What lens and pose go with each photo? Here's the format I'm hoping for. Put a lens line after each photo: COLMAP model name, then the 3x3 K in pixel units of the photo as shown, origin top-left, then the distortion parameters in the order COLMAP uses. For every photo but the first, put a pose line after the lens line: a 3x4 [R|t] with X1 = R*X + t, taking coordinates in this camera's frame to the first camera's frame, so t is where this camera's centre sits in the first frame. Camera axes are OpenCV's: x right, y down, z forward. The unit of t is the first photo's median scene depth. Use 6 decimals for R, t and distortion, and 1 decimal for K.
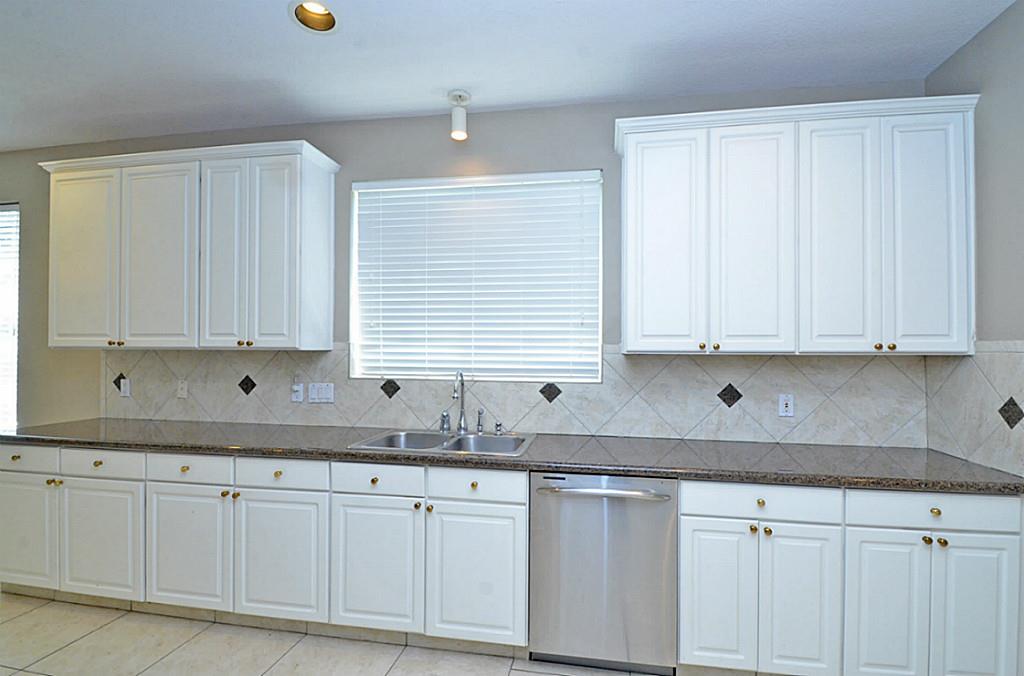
lens RADIAL K [[500.0, 0, 512.0], [0, 500.0, 338.0], [0, 0, 1]] dist [0.001208, -0.000832]
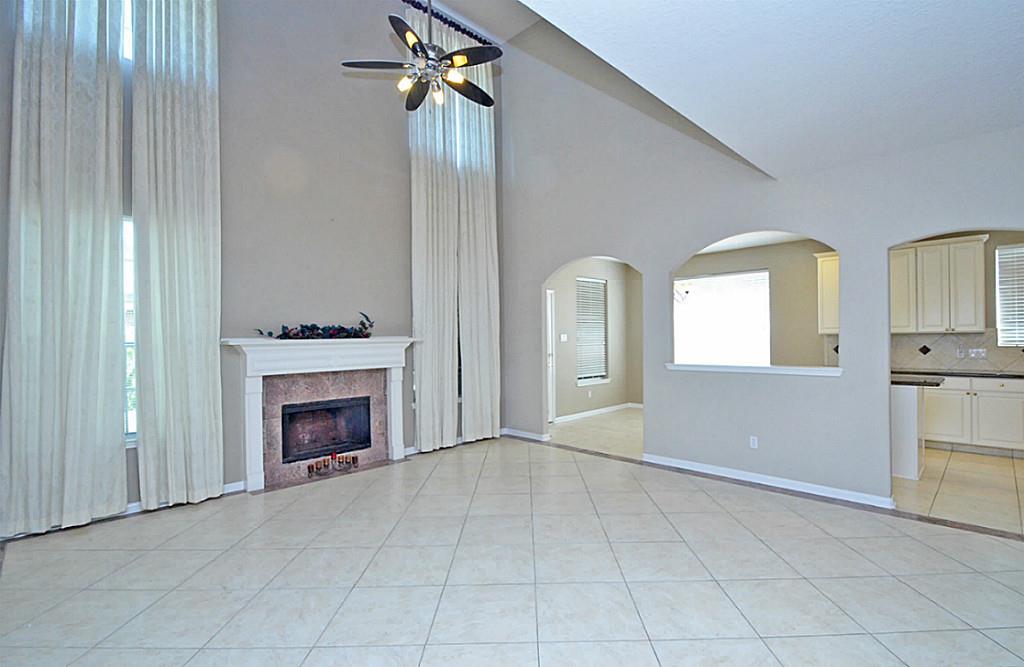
lens RADIAL K [[466.5, 0, 523.4], [0, 466.5, 336.5], [0, 0, 1]] dist [0.000153, -0.011558]
pose [[0.826957, -0.016686, -0.562018, -0.872956], [0.033001, 0.999277, 0.018890, -0.056180], [0.561296, -0.034168, 0.826909, -1.602940]]
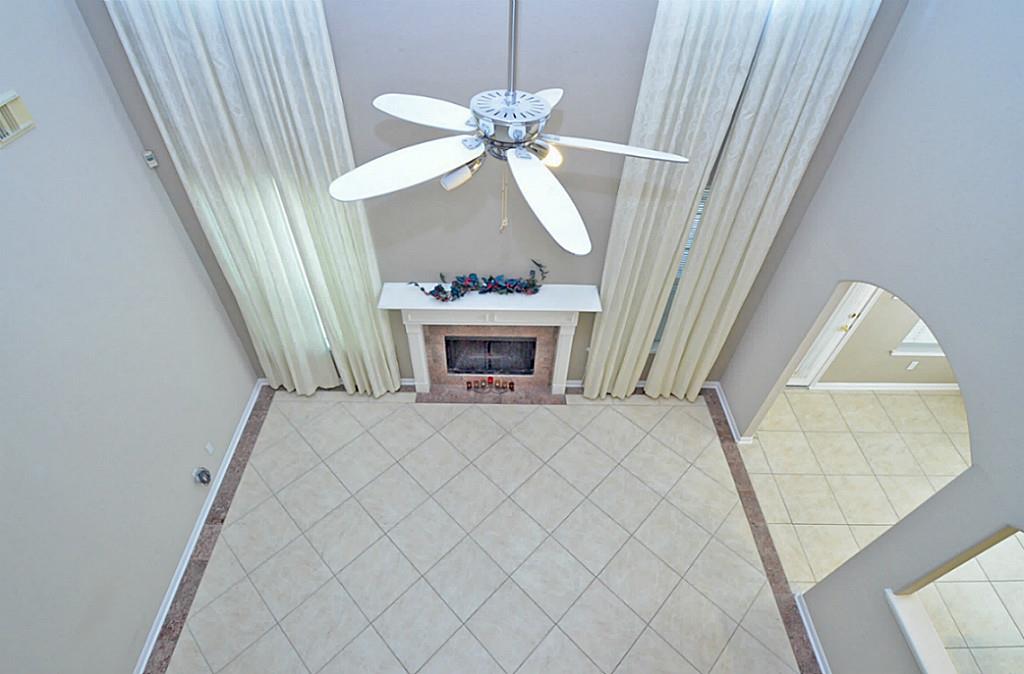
lens RADIAL K [[511.0, 0, 512.0], [0, 511.0, 337.0], [0, 0, 1]] dist [-0.001093, -0.000057]
pose [[0.192558, 0.699228, -0.688477, -1.177778], [-0.001390, 0.701801, 0.712372, -1.068424], [0.981285, -0.136216, 0.136110, -0.780665]]
